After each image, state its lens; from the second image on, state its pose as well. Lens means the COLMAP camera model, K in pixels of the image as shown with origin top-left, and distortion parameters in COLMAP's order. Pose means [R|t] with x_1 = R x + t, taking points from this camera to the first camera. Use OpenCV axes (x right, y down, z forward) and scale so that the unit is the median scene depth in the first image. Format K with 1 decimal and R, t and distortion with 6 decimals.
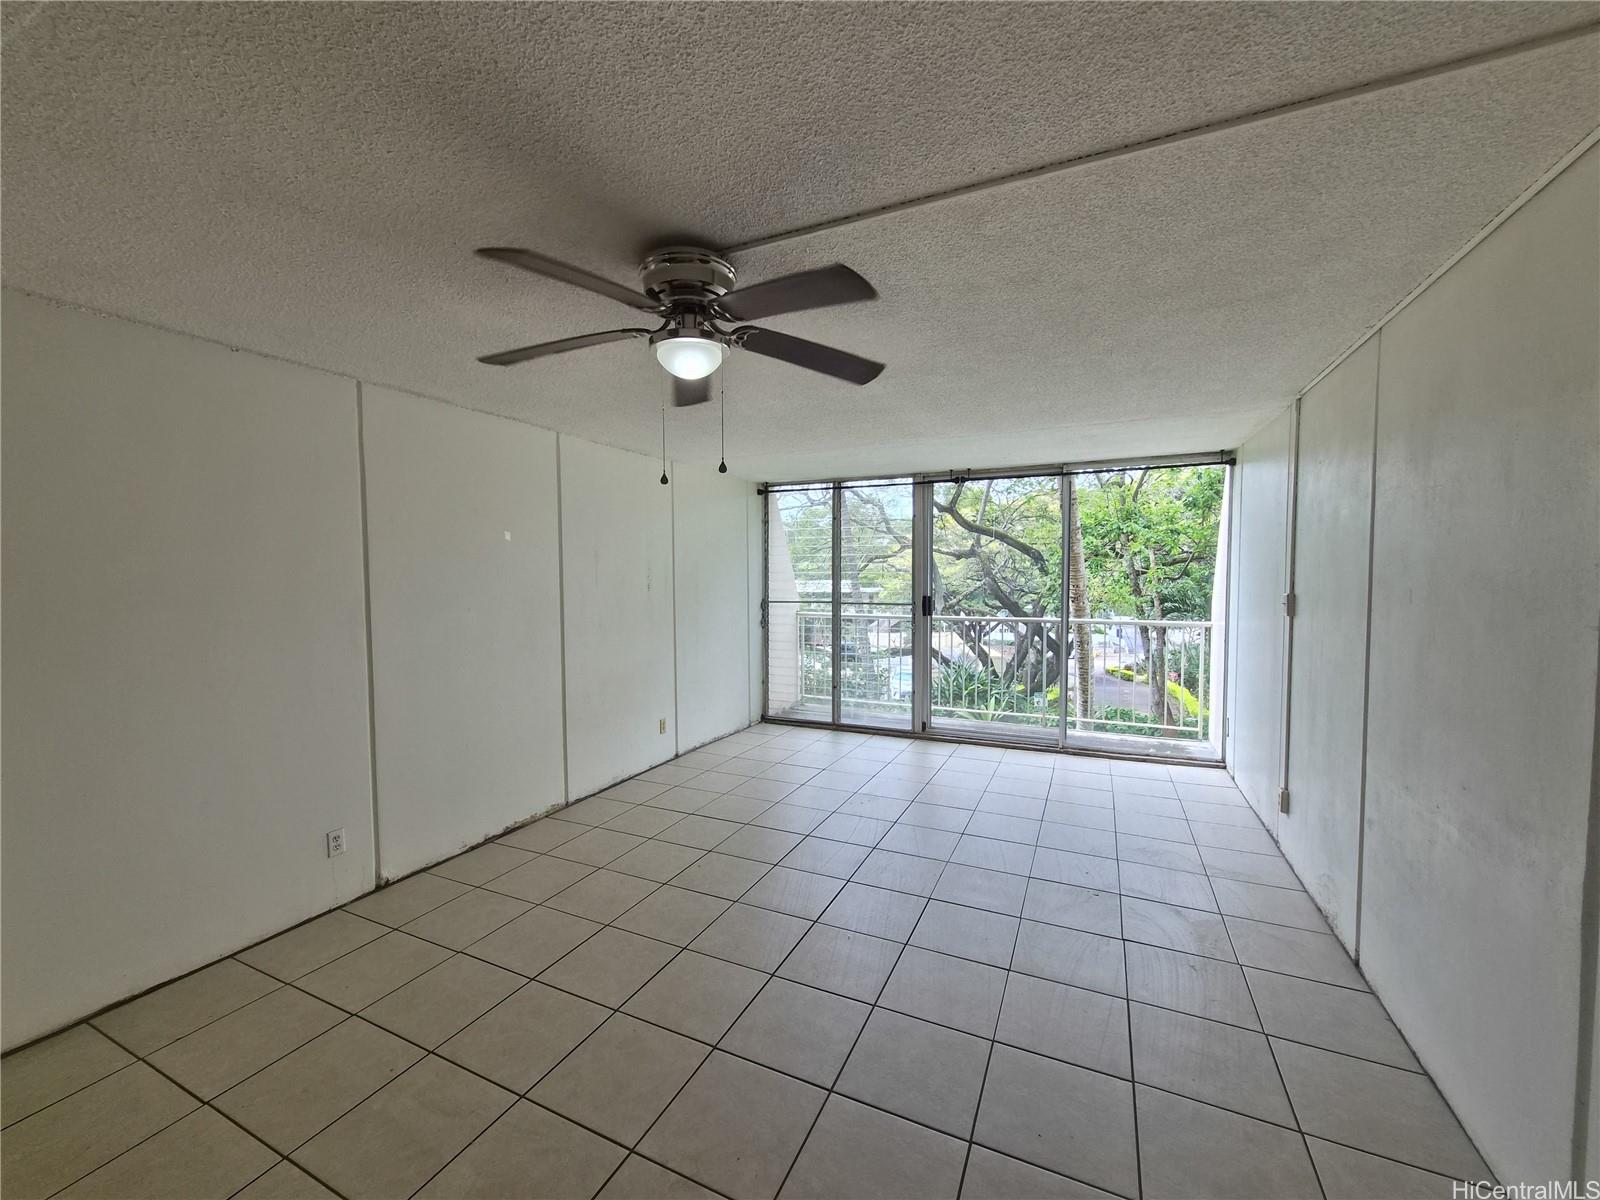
lens RADIAL K [[650.8, 0, 793.3], [0, 650.8, 605.3], [0, 0, 1]] dist [0.004714, 0.000439]
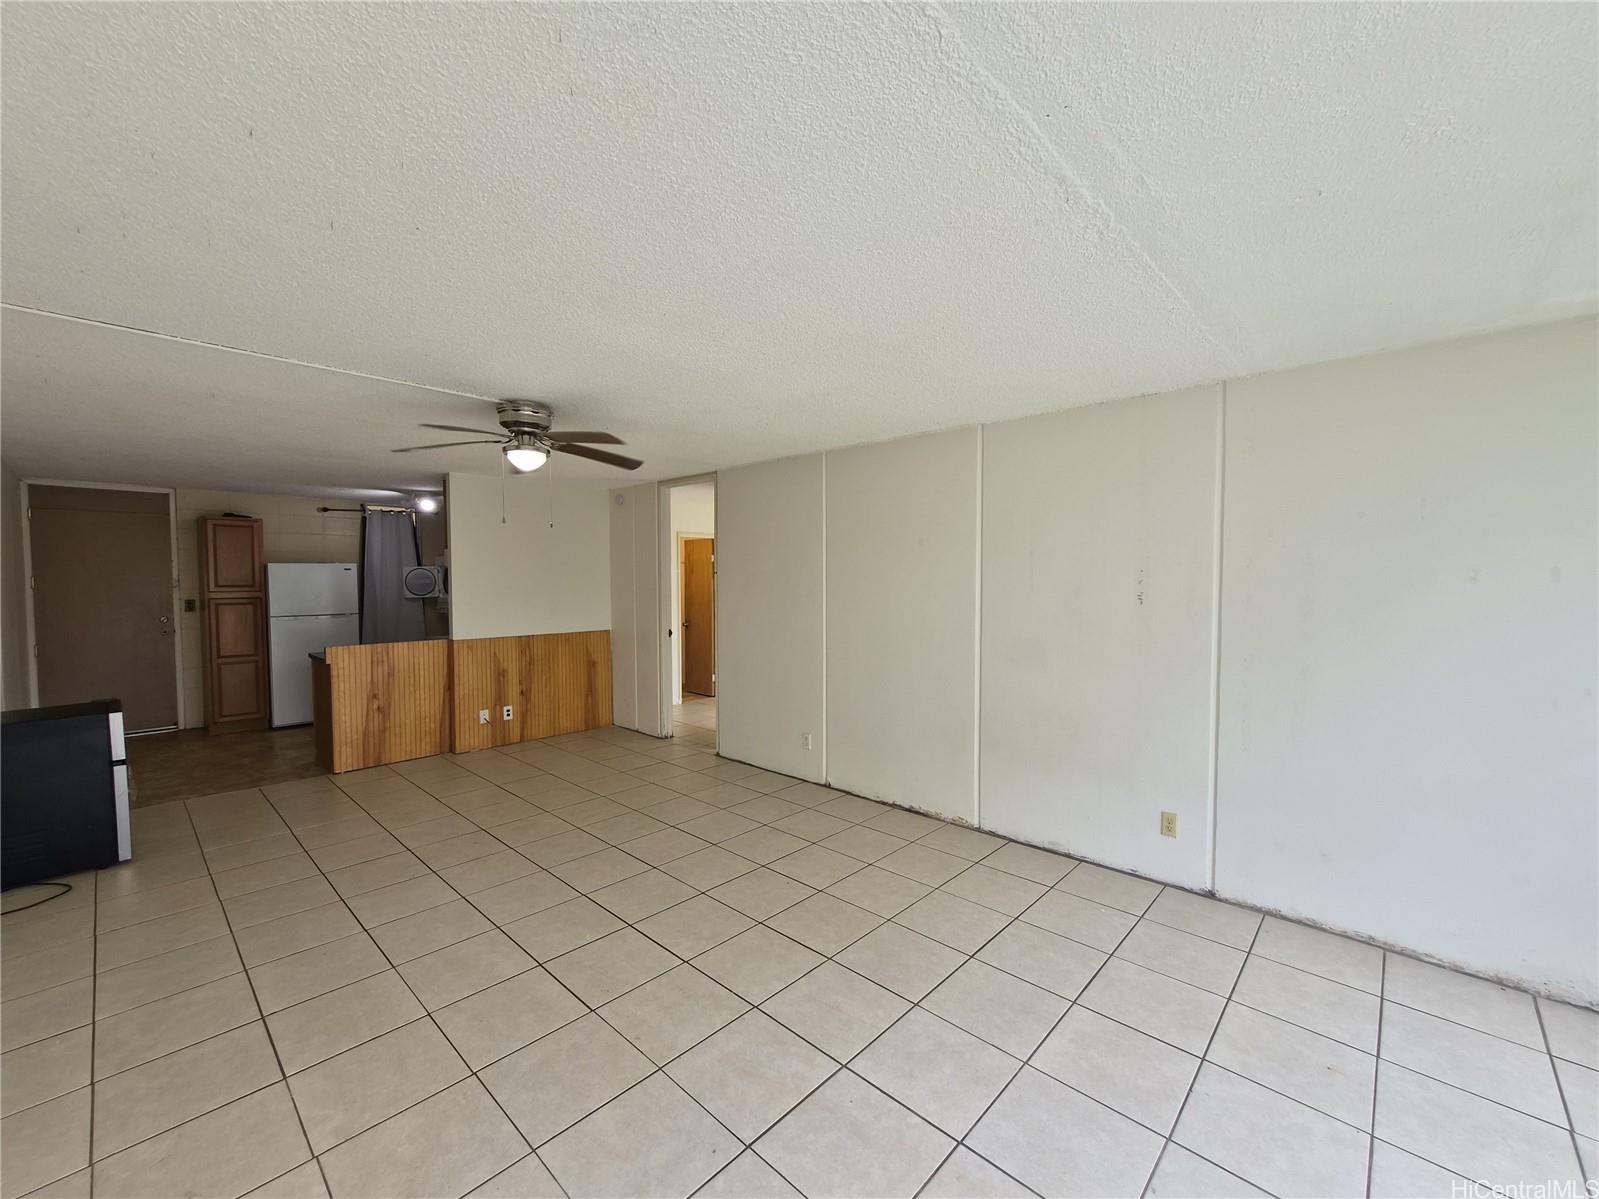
lens RADIAL K [[650.4, 0, 798.9], [0, 650.4, 600.5], [0, 0, 1]] dist [0.004714, 0.000439]
pose [[-0.303254, 0.040640, -0.952043, 0.476140], [-0.047952, 0.997174, 0.057840, -0.048087], [0.951703, 0.063192, -0.300448, 0.802596]]
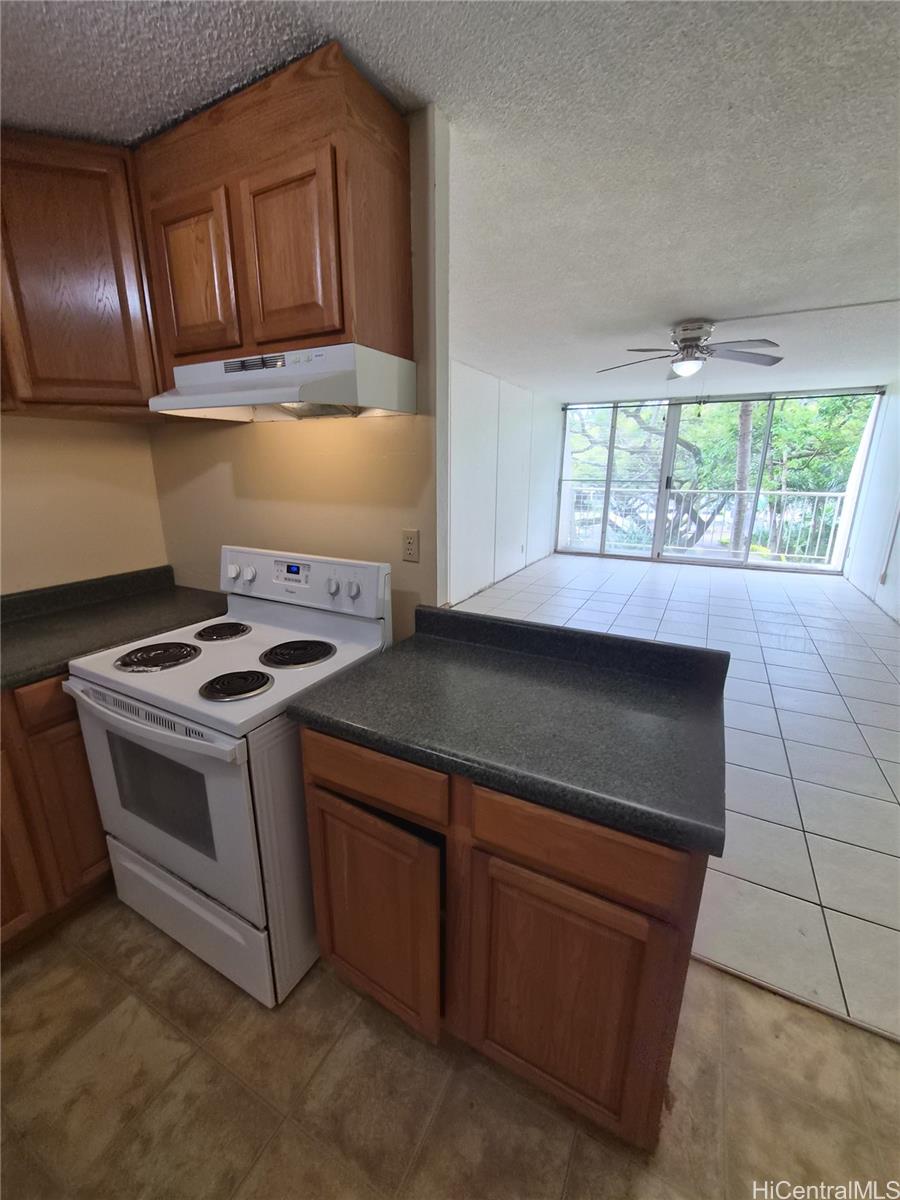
lens RADIAL K [[488.1, 0, 448.7], [0, 488.1, 601.3], [0, 0, 1]] dist [0.004714, 0.000439]
pose [[0.998404, 0.021016, -0.052418, -0.323757], [-0.008808, 0.974767, 0.223051, 0.025058], [0.055782, -0.222233, 0.973397, -0.361693]]
